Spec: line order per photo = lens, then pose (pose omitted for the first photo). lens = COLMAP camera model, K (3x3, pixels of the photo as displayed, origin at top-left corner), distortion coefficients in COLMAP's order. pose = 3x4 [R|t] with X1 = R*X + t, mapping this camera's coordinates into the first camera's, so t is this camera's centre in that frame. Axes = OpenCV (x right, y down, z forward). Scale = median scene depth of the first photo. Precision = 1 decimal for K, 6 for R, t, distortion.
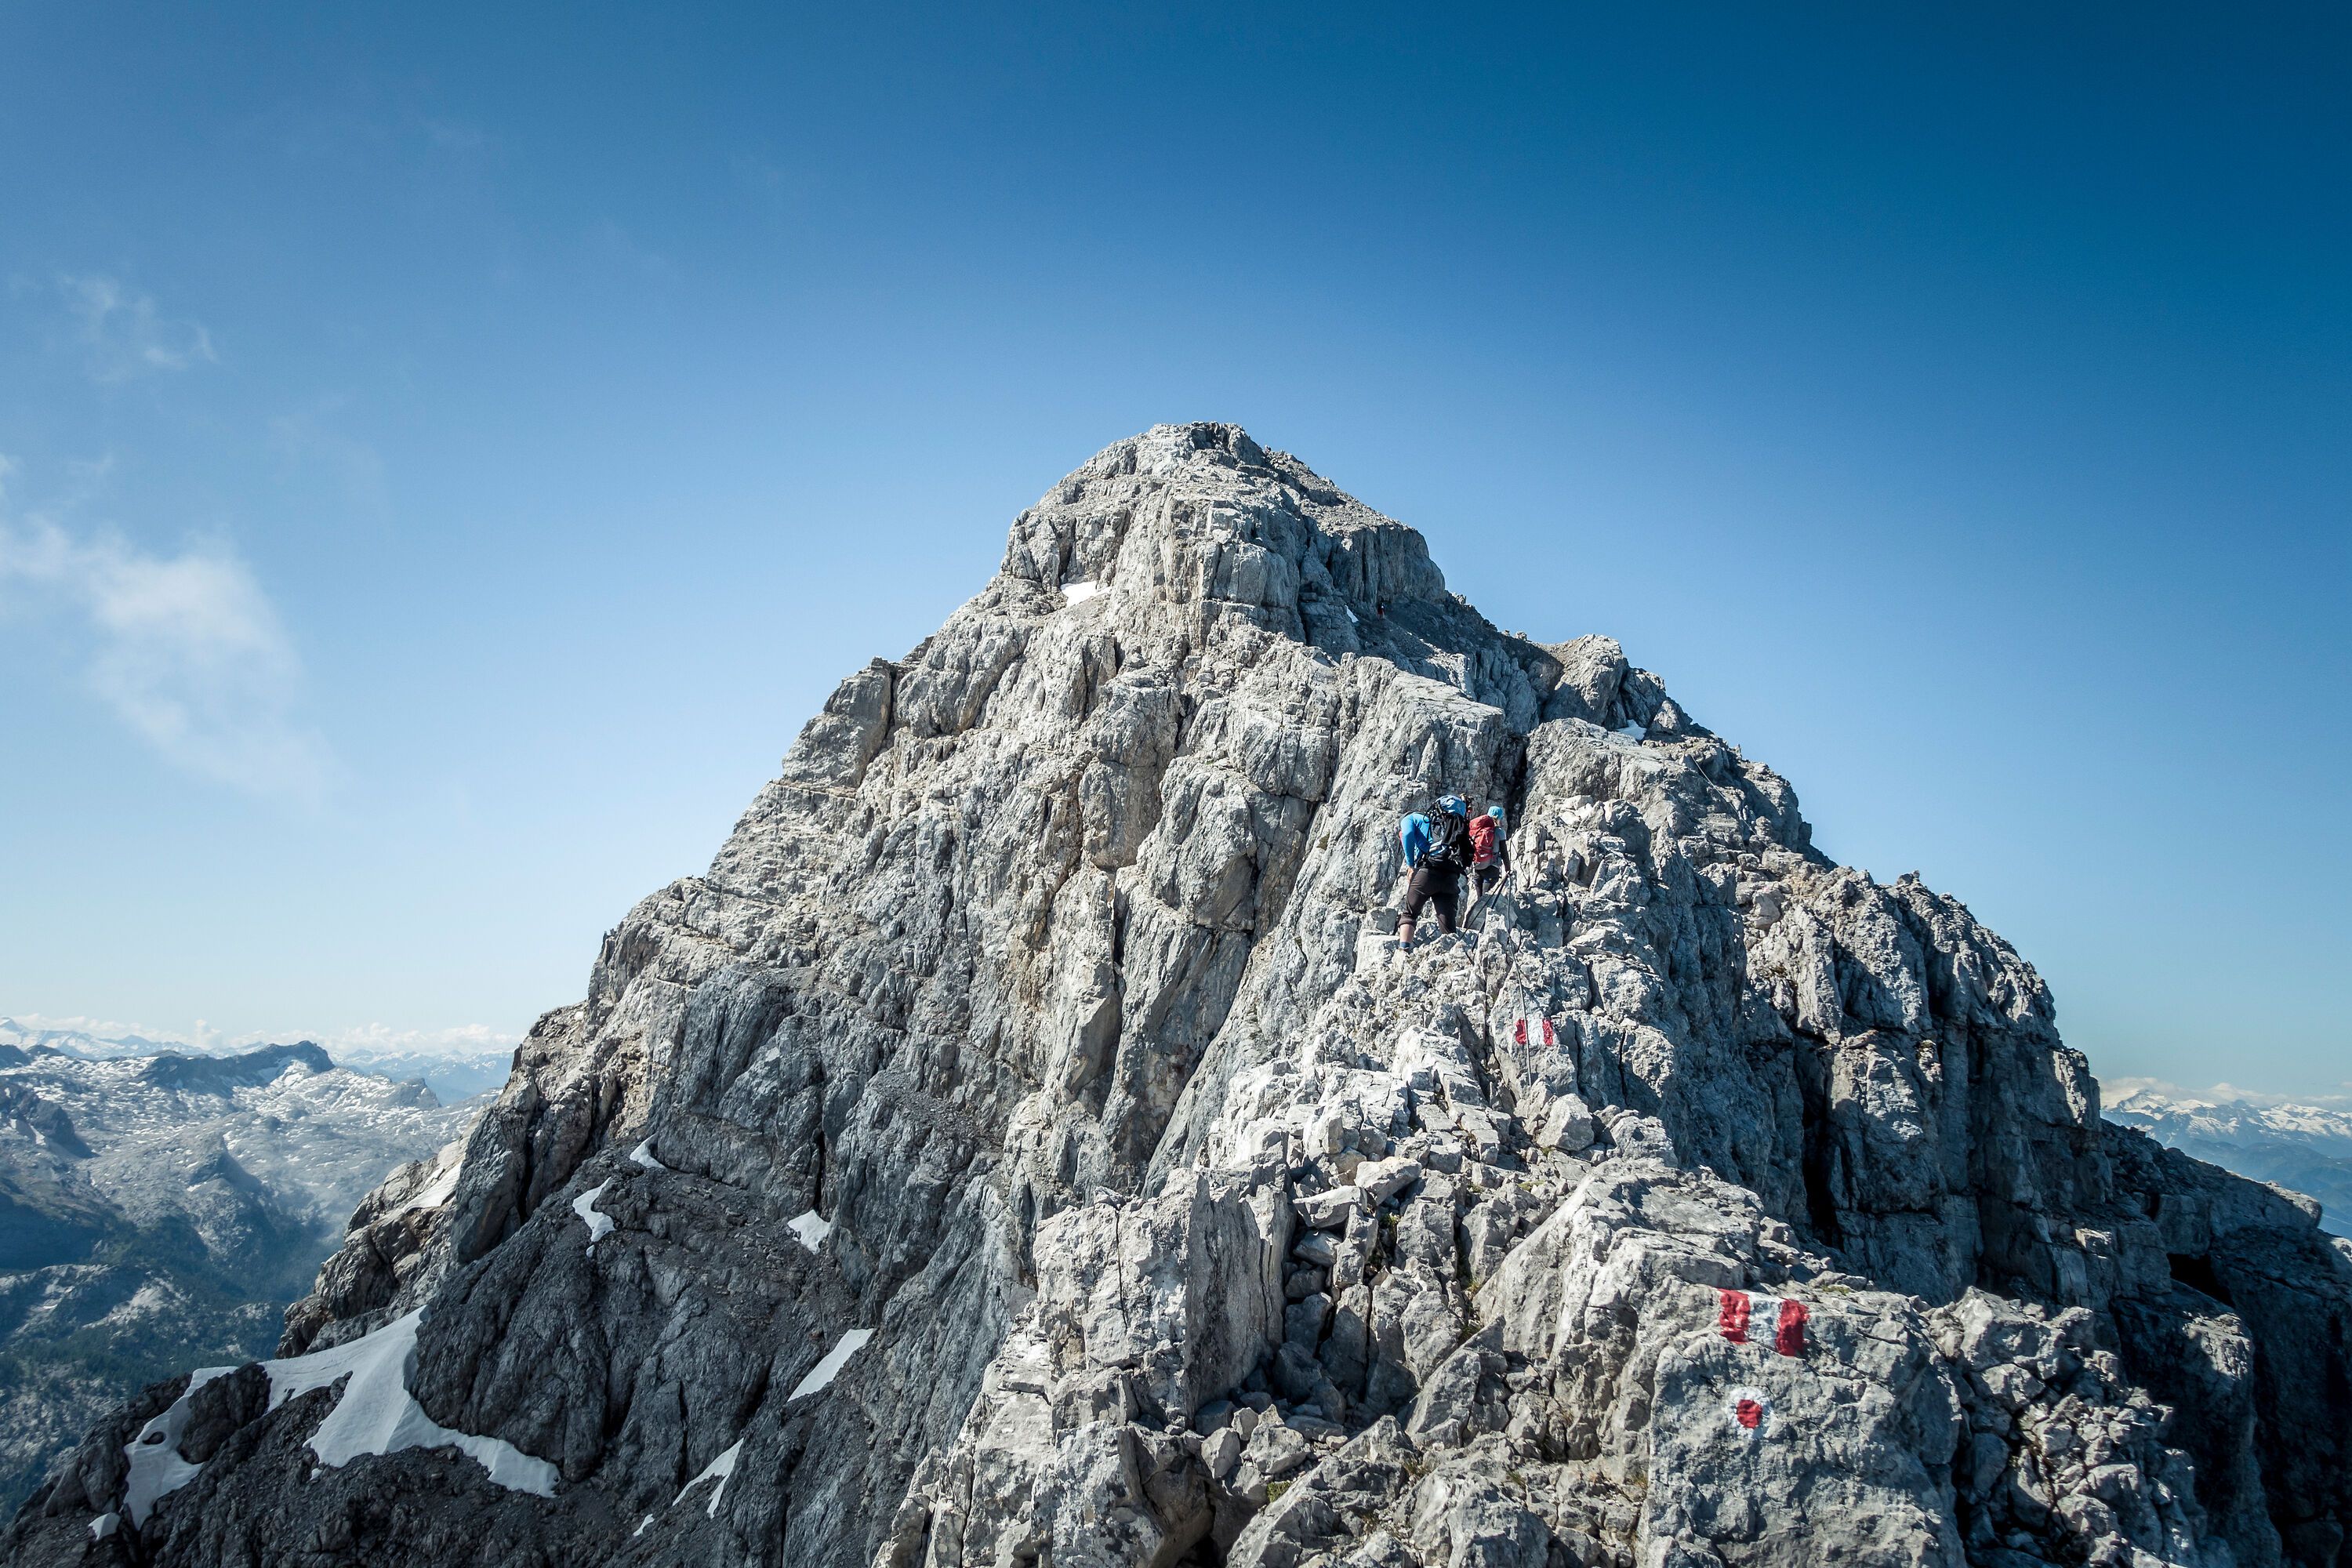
lens RADIAL K [[1652.4, 0, 1176.0], [0, 1652.4, 784.0], [0, 0, 1]] dist [0.000642, -0.001639]
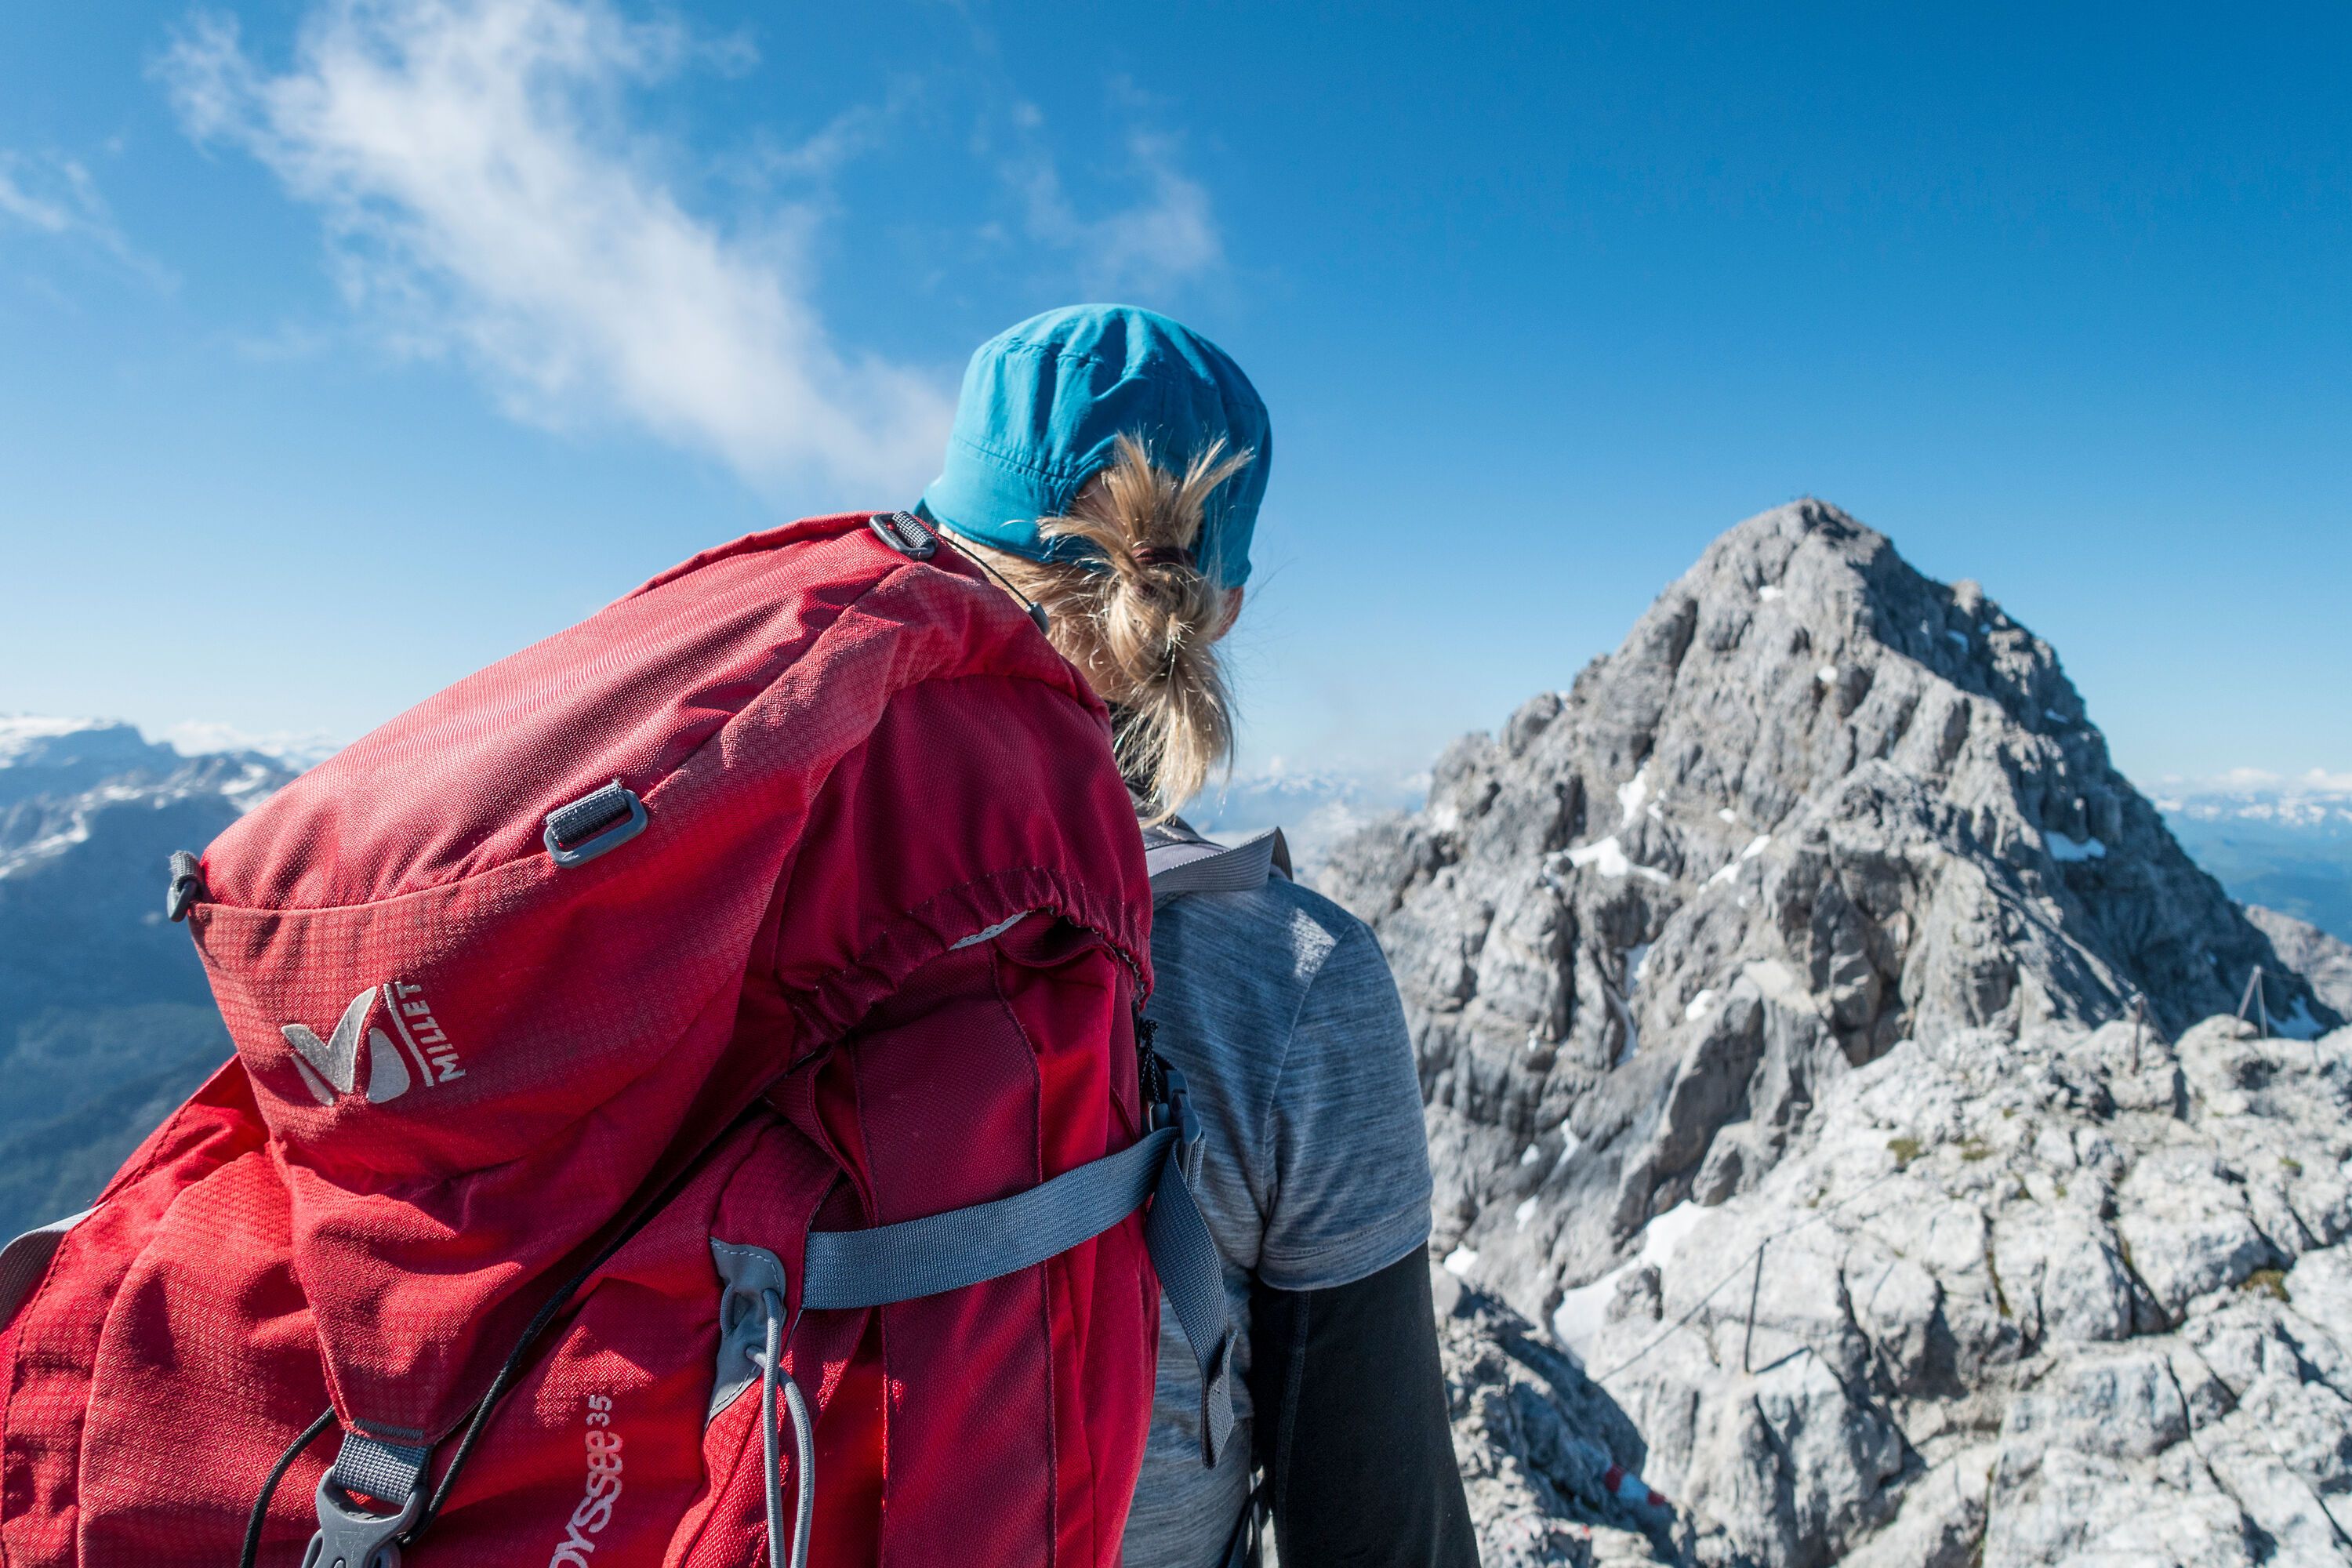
lens RADIAL K [[1652.4, 0, 1176.0], [0, 1652.4, 784.0], [0, 0, 1]] dist [0.000642, -0.001639]
pose [[0.985044, -0.007511, -0.172138, -0.565872], [0.037522, 0.984424, 0.171763, -0.319302], [0.168167, -0.175653, 0.969982, -1.875170]]
